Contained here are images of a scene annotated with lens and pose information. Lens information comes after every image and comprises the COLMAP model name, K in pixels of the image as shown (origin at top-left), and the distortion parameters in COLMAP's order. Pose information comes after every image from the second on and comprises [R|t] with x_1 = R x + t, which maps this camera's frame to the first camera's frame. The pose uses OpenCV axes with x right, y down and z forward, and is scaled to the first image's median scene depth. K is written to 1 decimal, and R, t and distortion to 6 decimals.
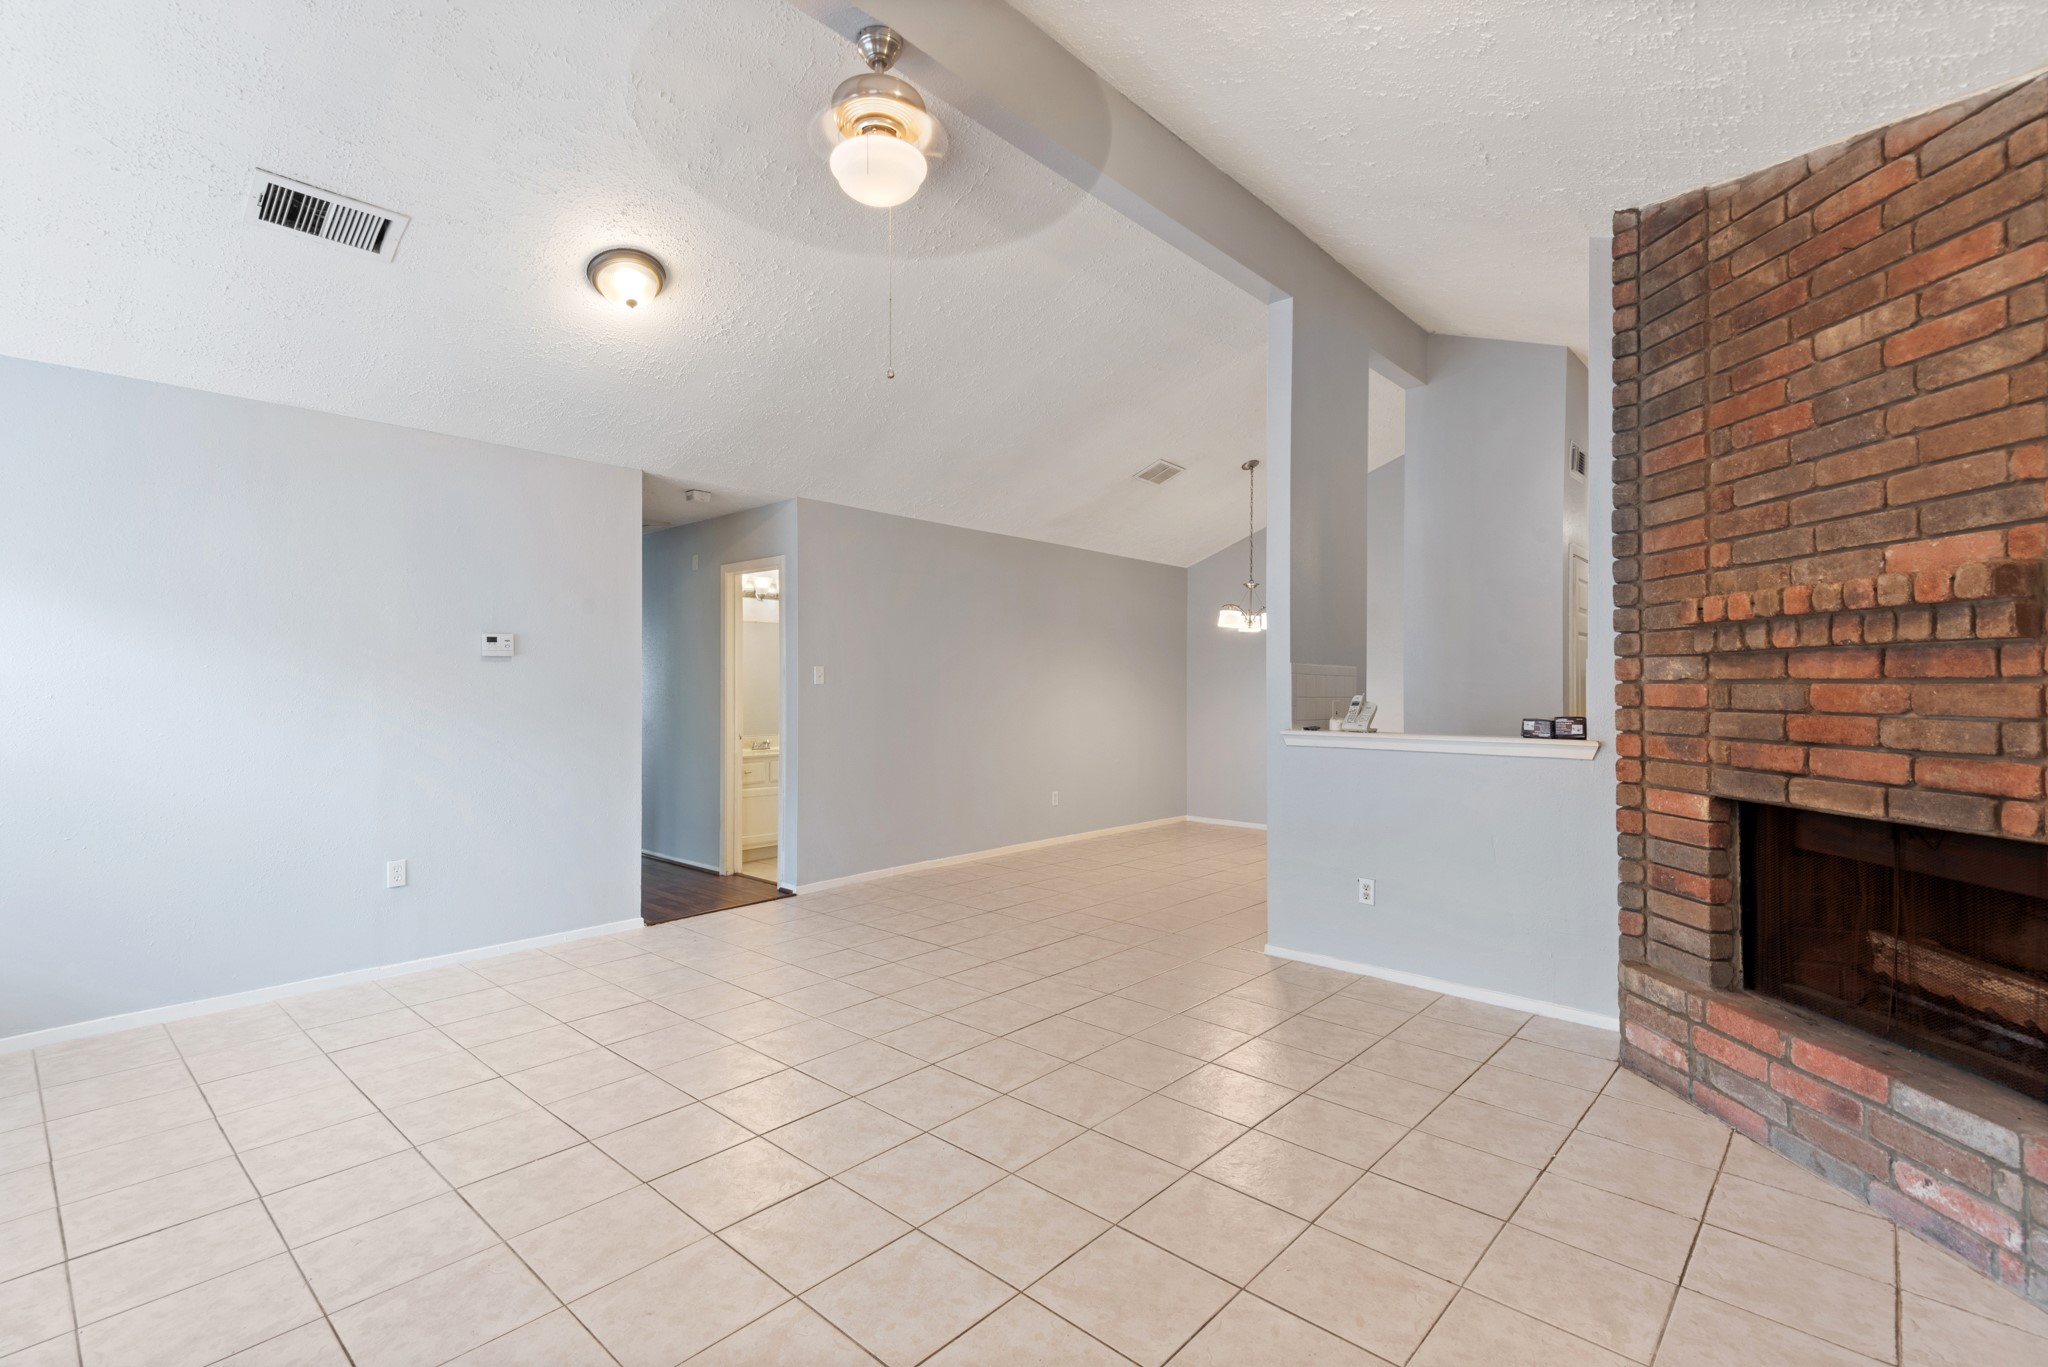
lens RADIAL K [[936.2, 0, 1018.7], [0, 936.2, 674.6], [0, 0, 1]] dist [0.026359, -0.000506]
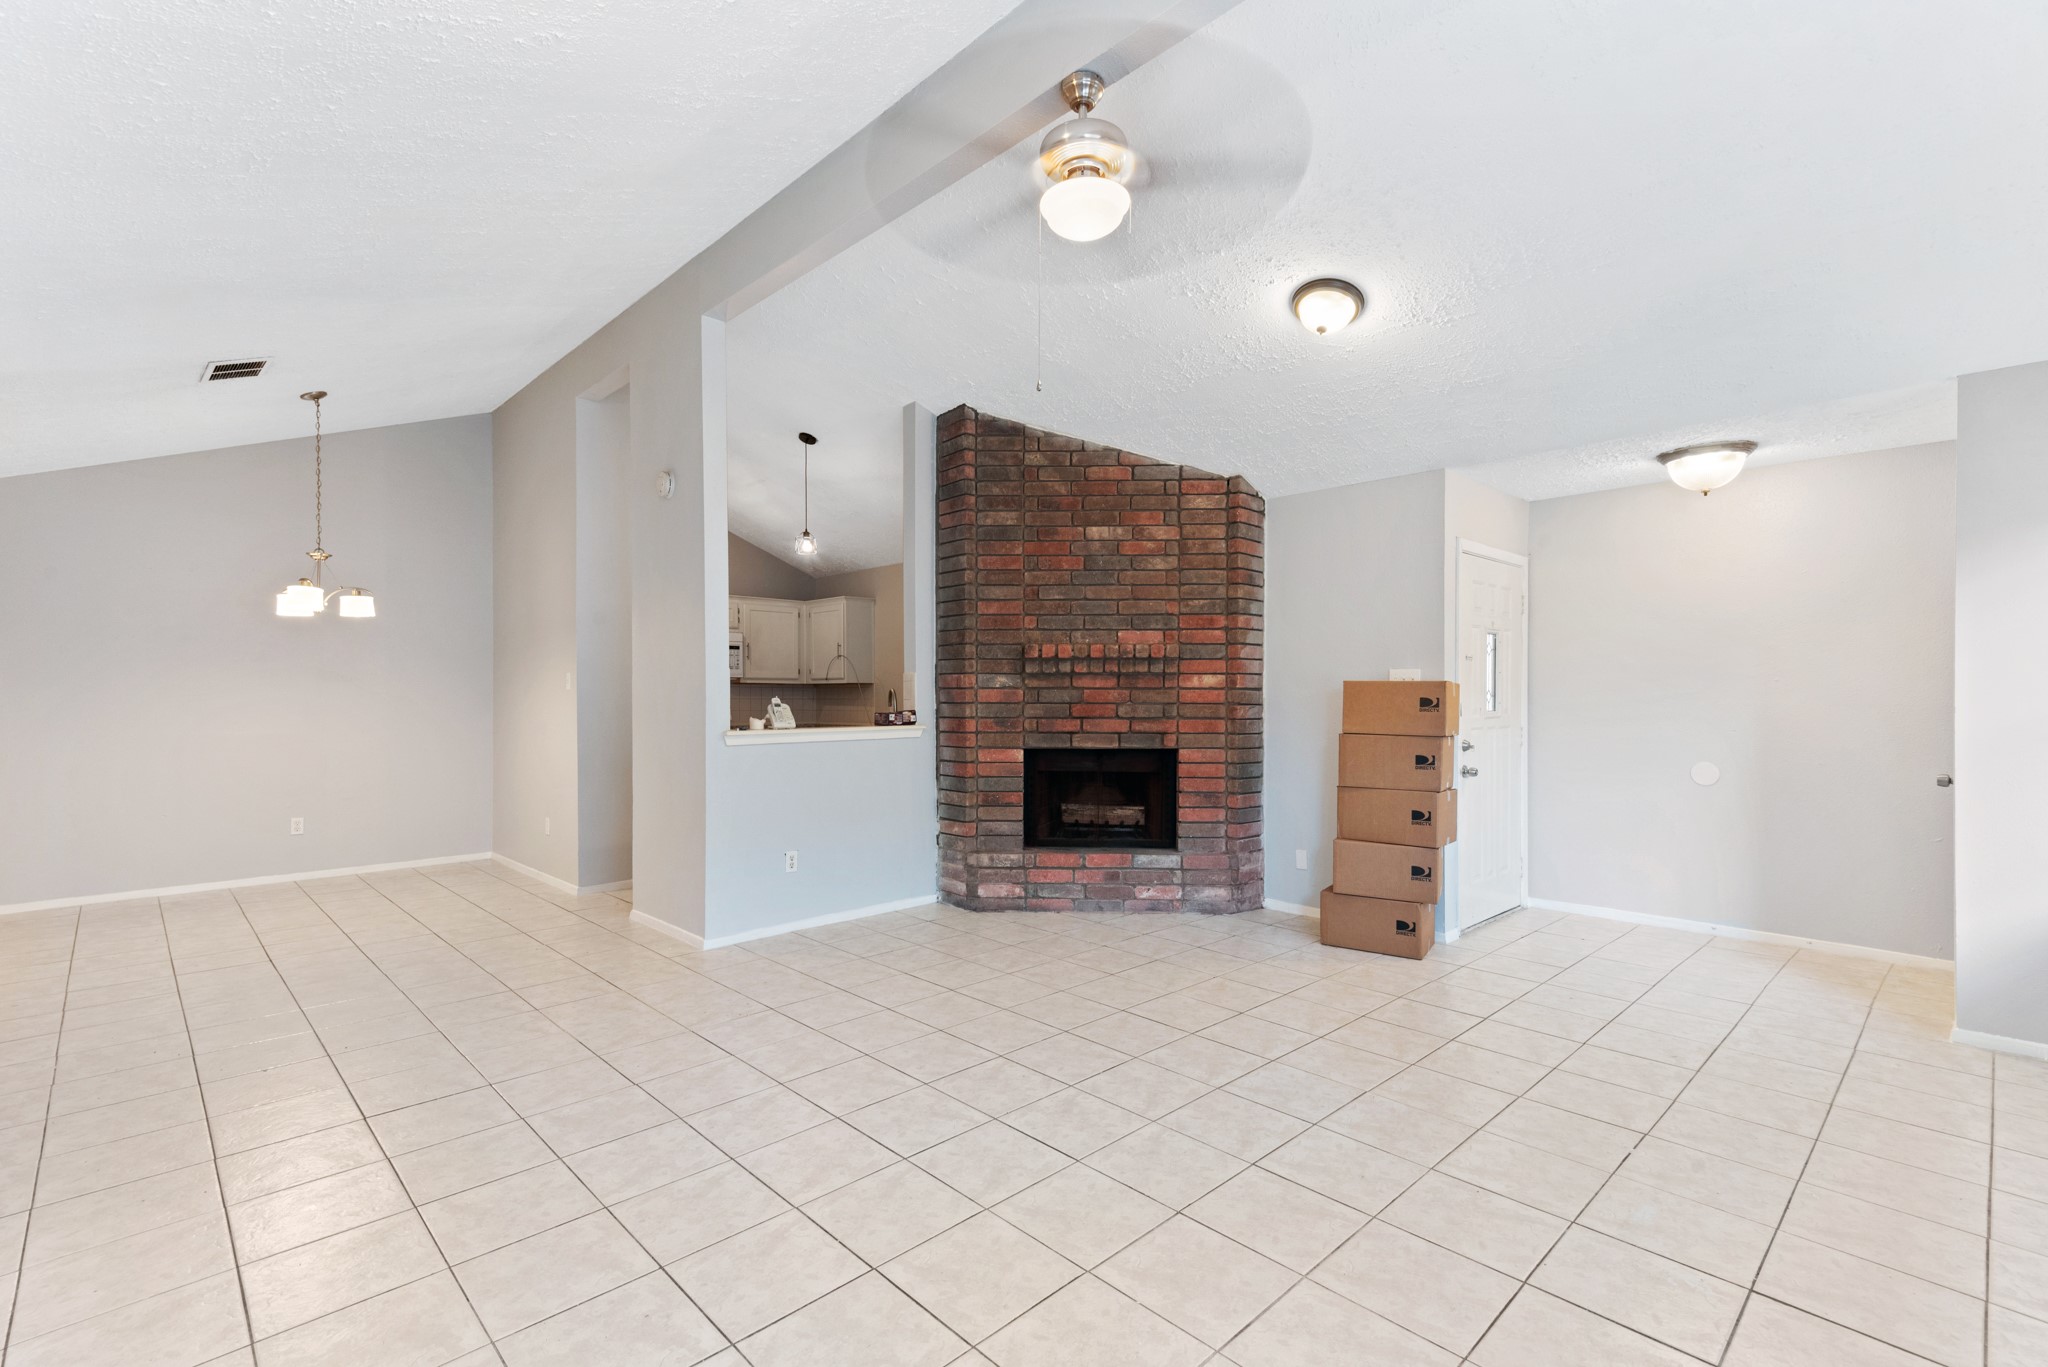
lens RADIAL K [[915.6, 0, 996.9], [0, 915.6, 698.0], [0, 0, 1]] dist [0.069317, -0.000103]
pose [[0.076743, -0.009421, 0.997006, -1.231498], [-0.014108, 0.999845, 0.010534, 0.009064], [-0.996951, -0.014874, 0.076598, 1.027386]]
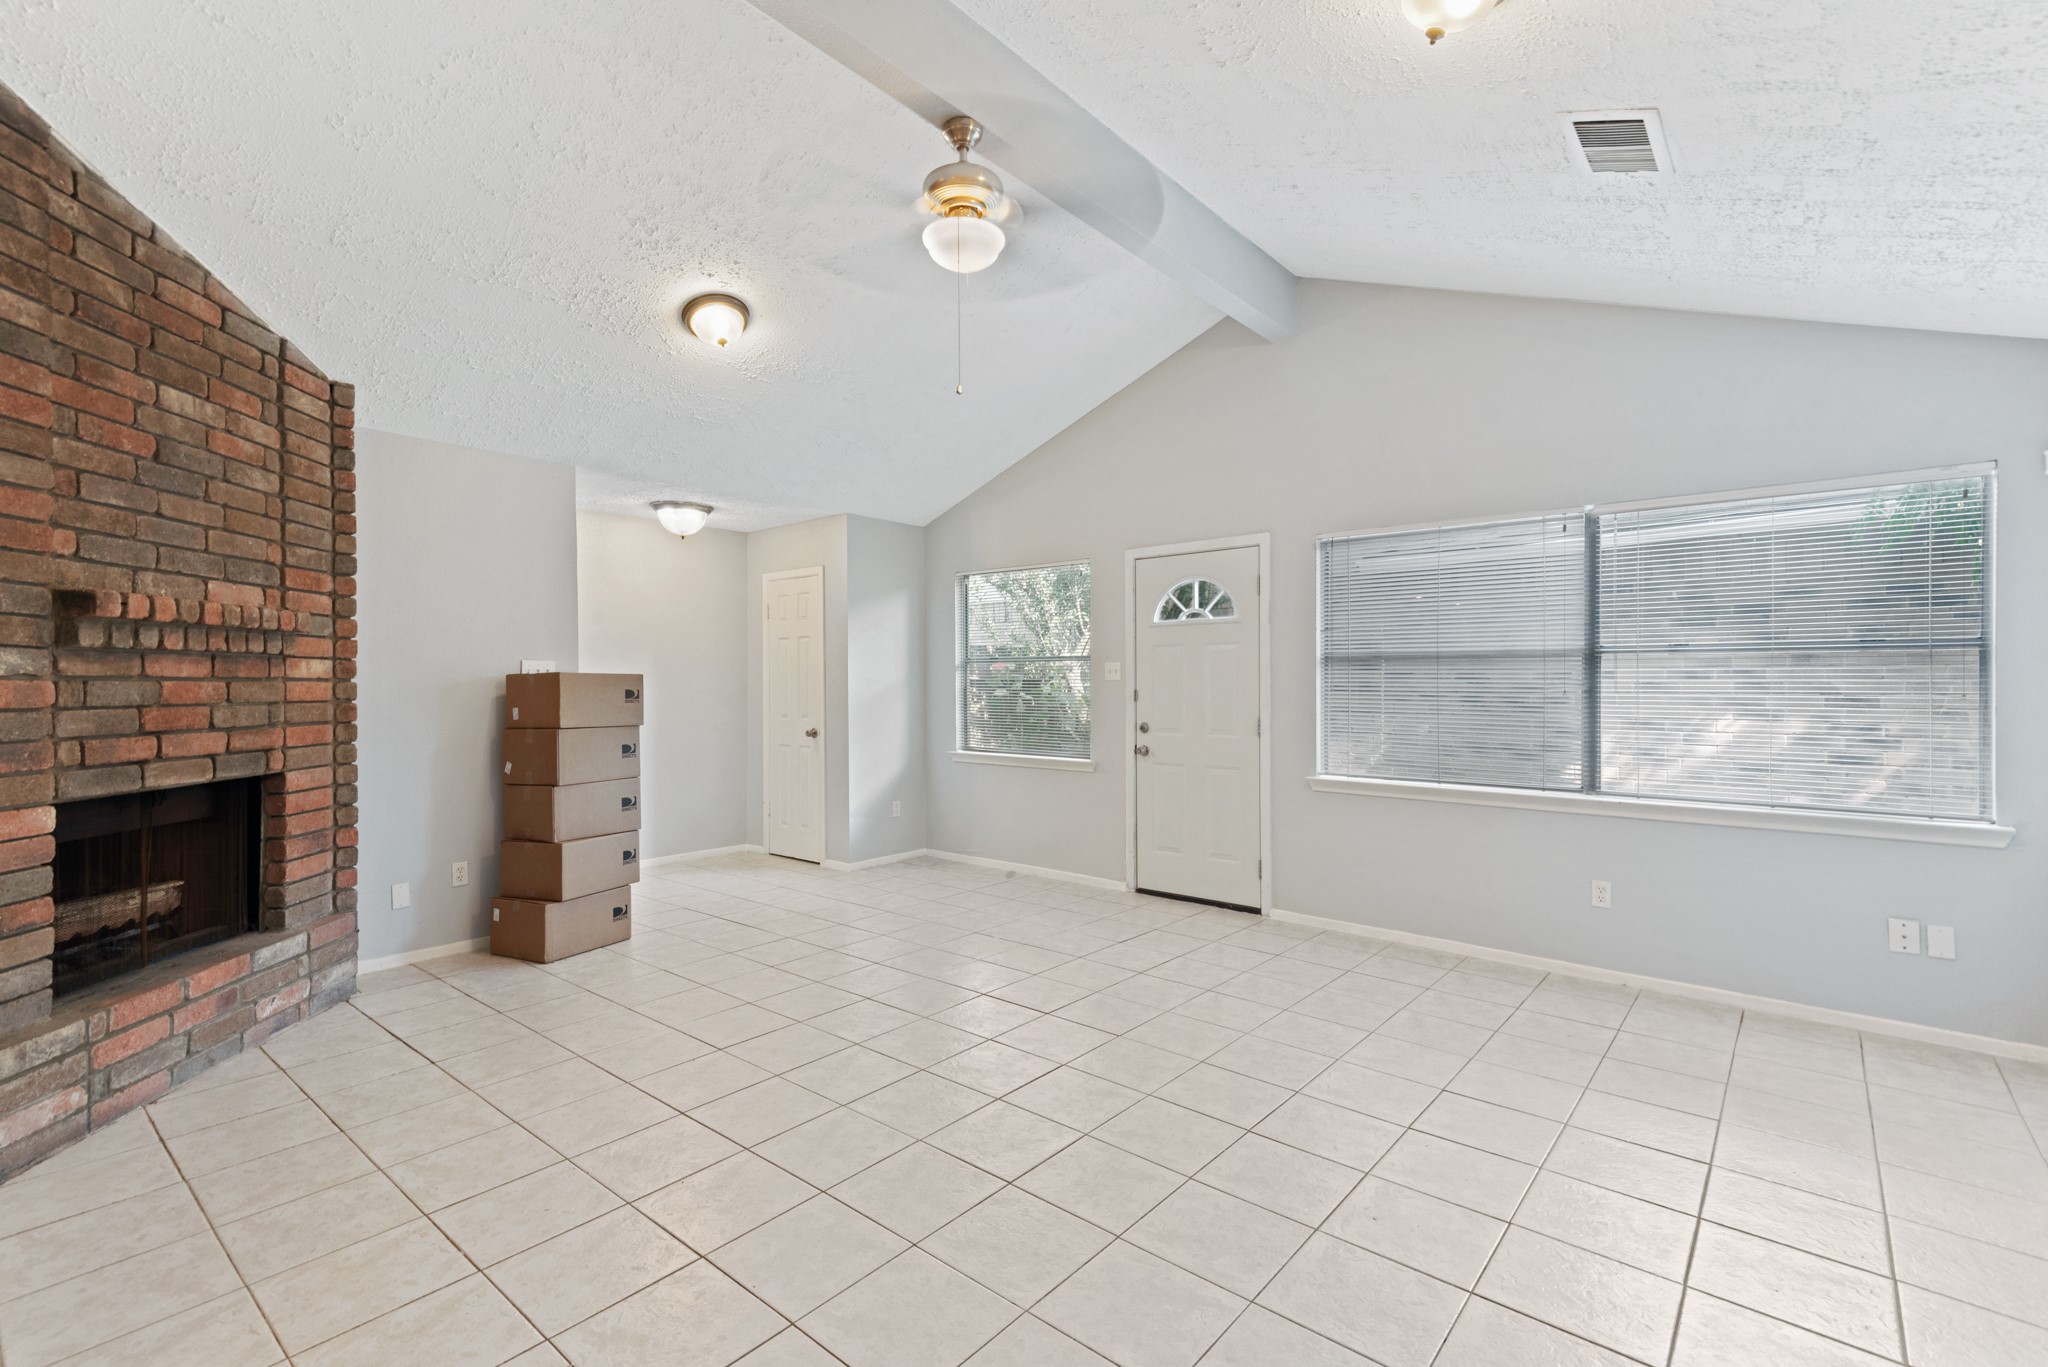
lens RADIAL K [[932.4, 0, 1018.0], [0, 932.4, 686.6], [0, 0, 1]] dist [0.027297, -0.000352]
pose [[-0.999389, -0.001181, -0.034934, -0.179465], [-0.000858, 0.999957, -0.009273, 0.025940], [0.034943, -0.009237, -0.999347, 2.187939]]
